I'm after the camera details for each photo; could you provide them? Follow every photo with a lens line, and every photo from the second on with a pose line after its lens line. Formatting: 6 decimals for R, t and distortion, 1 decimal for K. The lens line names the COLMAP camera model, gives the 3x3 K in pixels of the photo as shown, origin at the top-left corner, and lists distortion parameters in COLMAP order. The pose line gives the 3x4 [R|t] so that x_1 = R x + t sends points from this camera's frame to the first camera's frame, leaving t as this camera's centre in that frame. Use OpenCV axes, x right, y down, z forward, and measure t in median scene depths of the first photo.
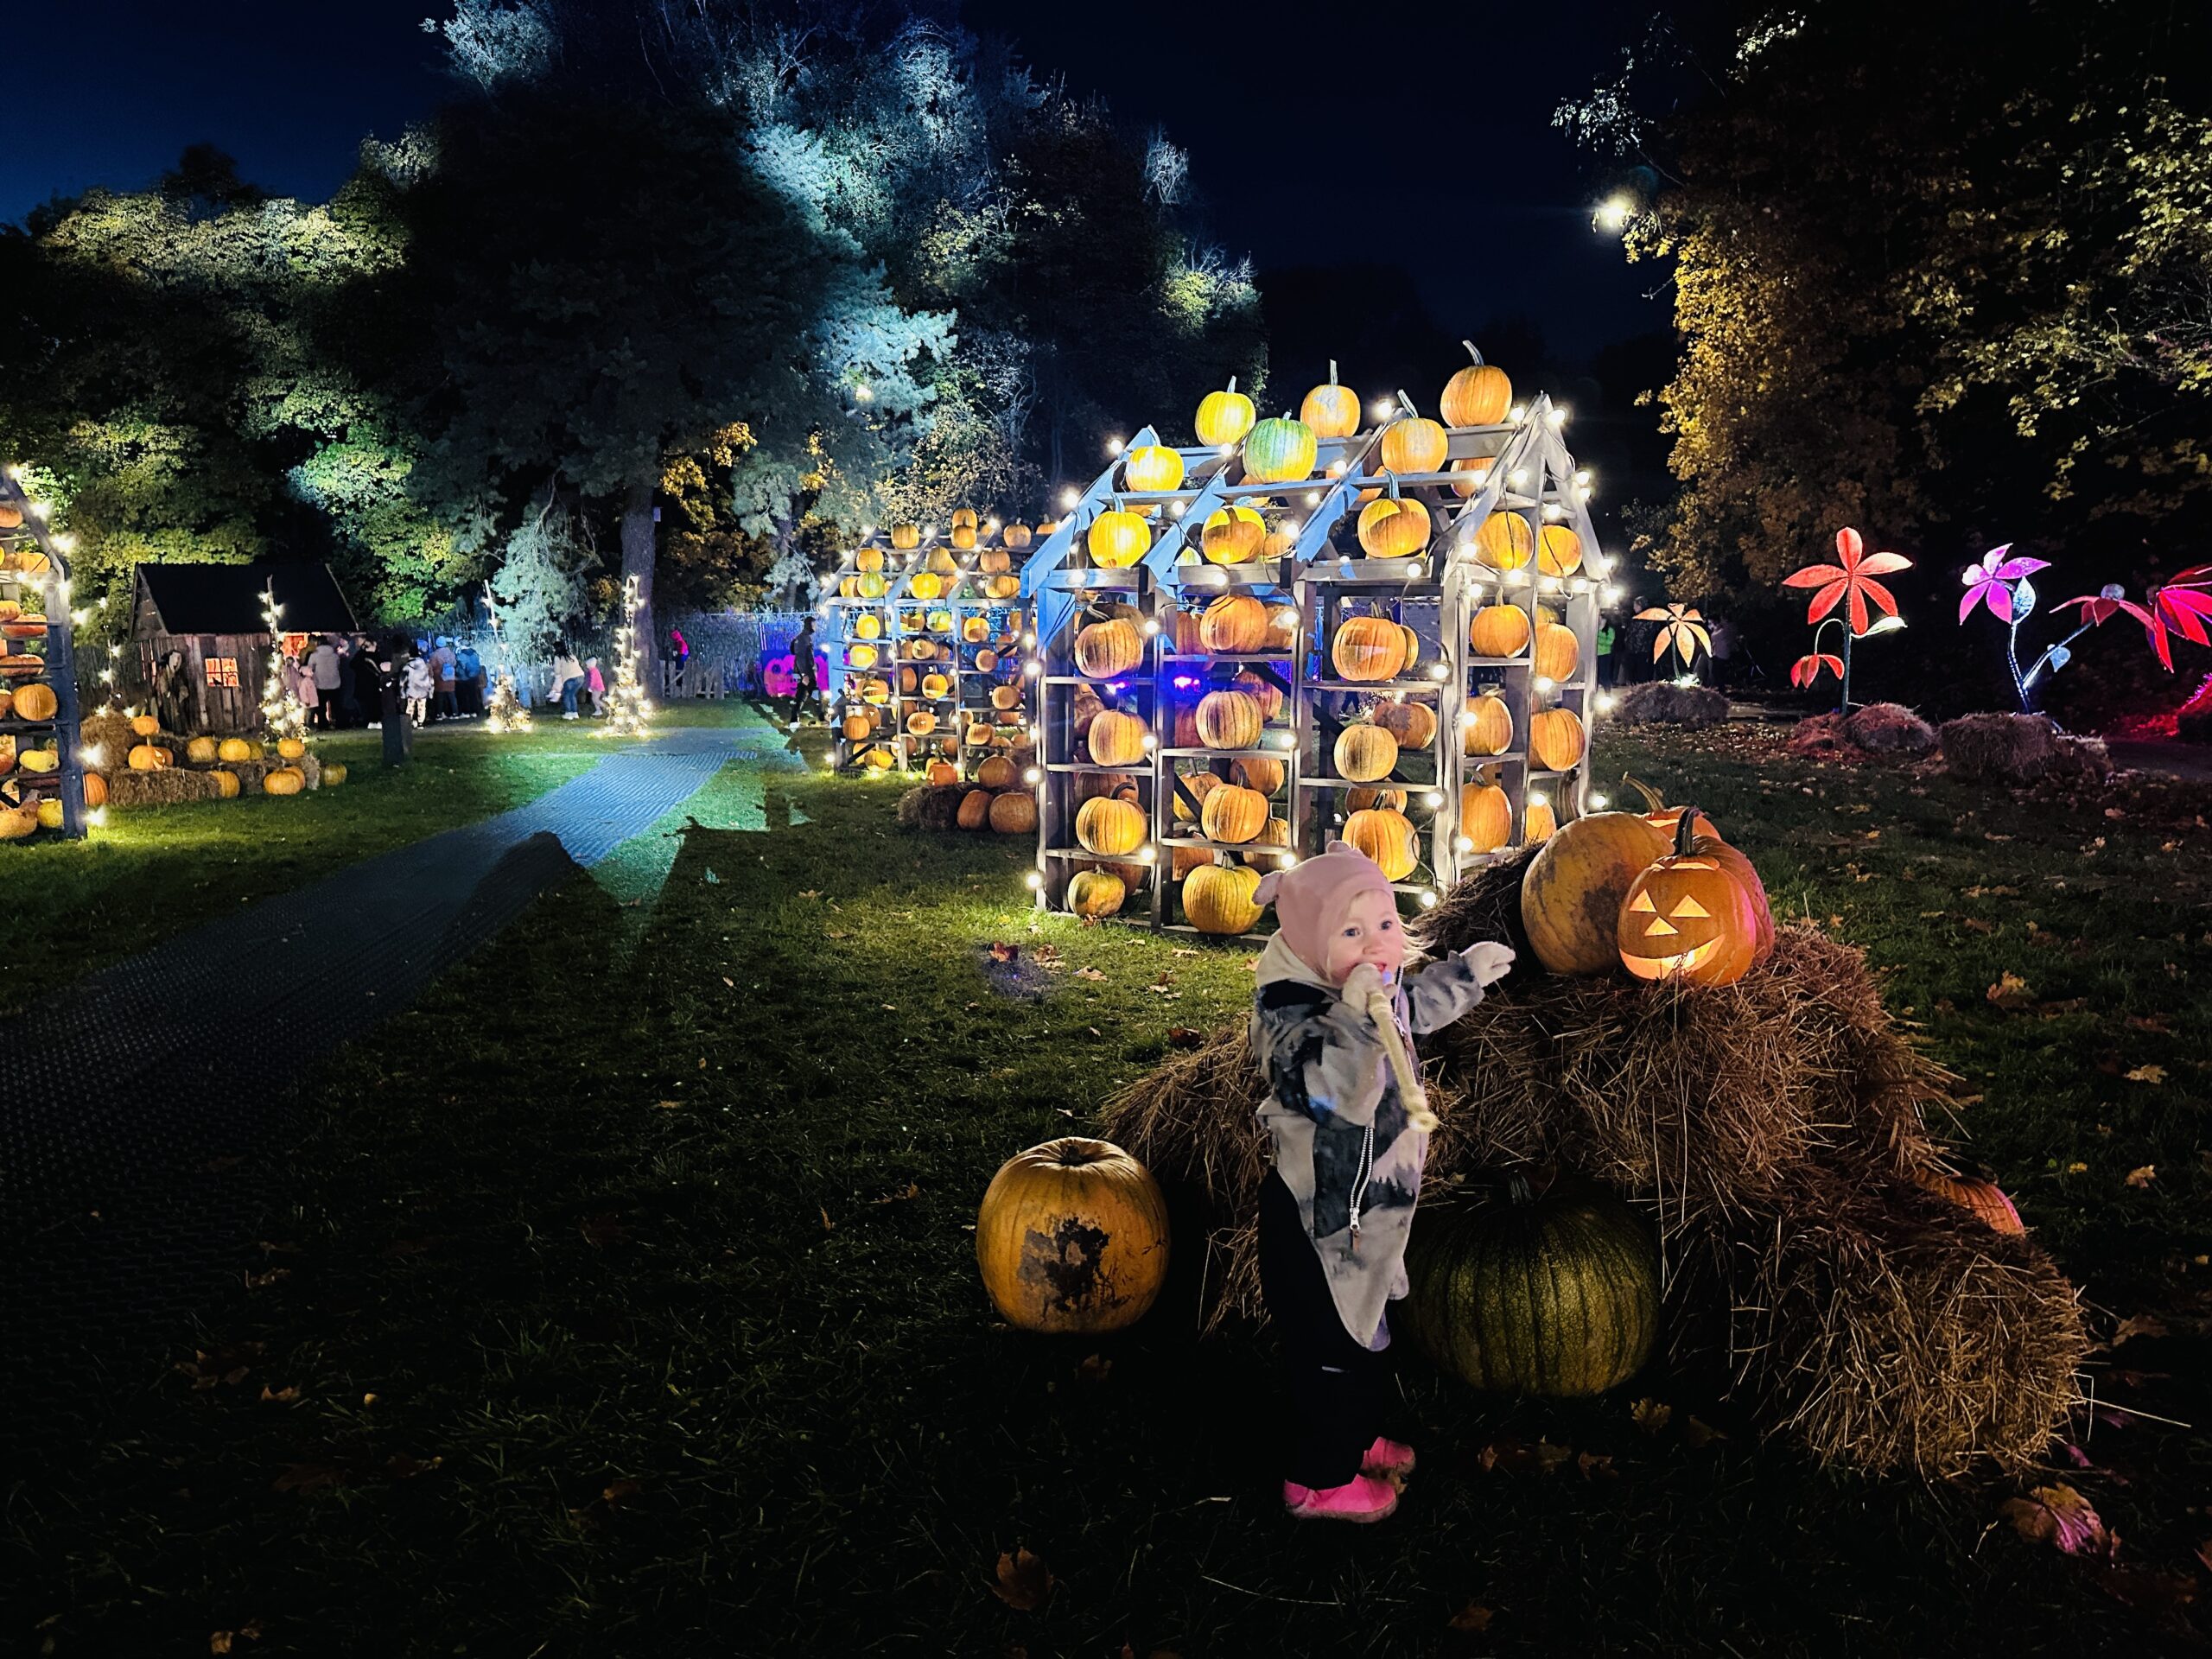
lens RADIAL K [[1553.6, 0, 1098.5], [0, 1553.6, 834.6], [0, 0, 1]] dist [0.010433, 0.001259]
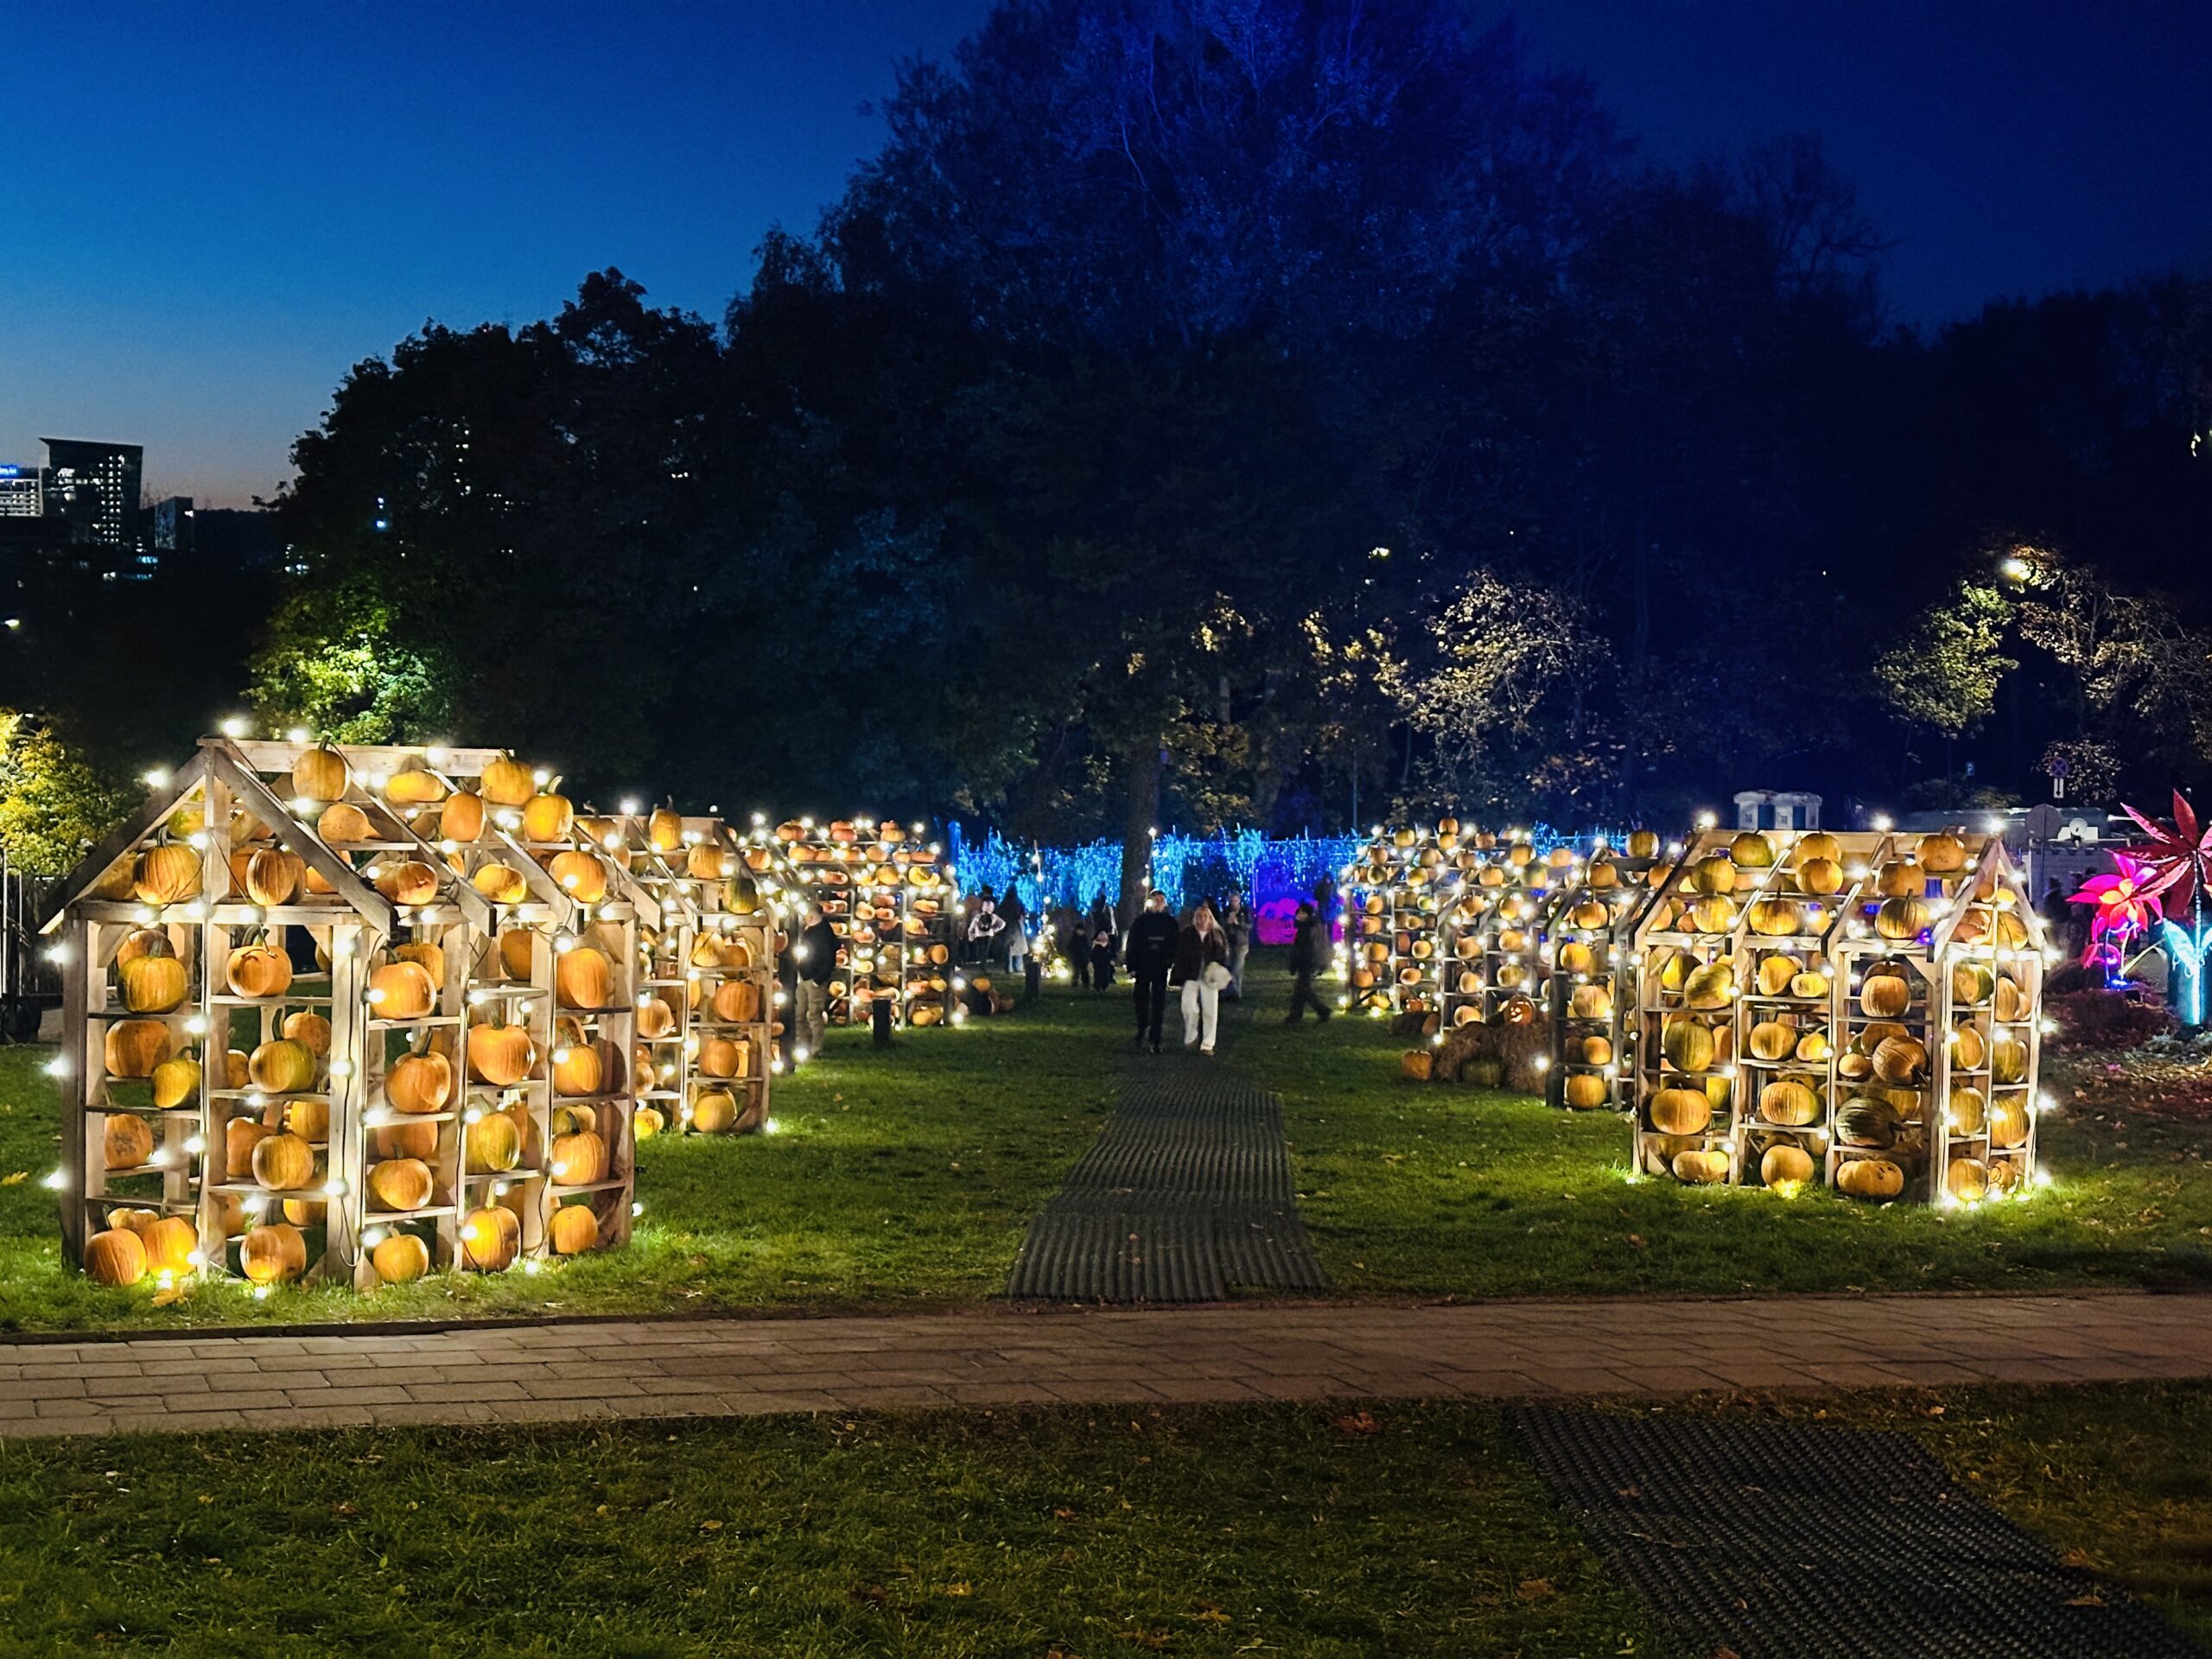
lens RADIAL K [[3089.1, 0, 1103.4], [0, 3089.1, 830.5], [0, 0, 1]] dist [0.050168, 0.000000]
pose [[0.972948, 0.014176, -0.230588, 0.240907], [-0.041811, 0.992438, -0.115409, 0.122499], [0.227208, 0.121928, 0.966183, -1.656213]]
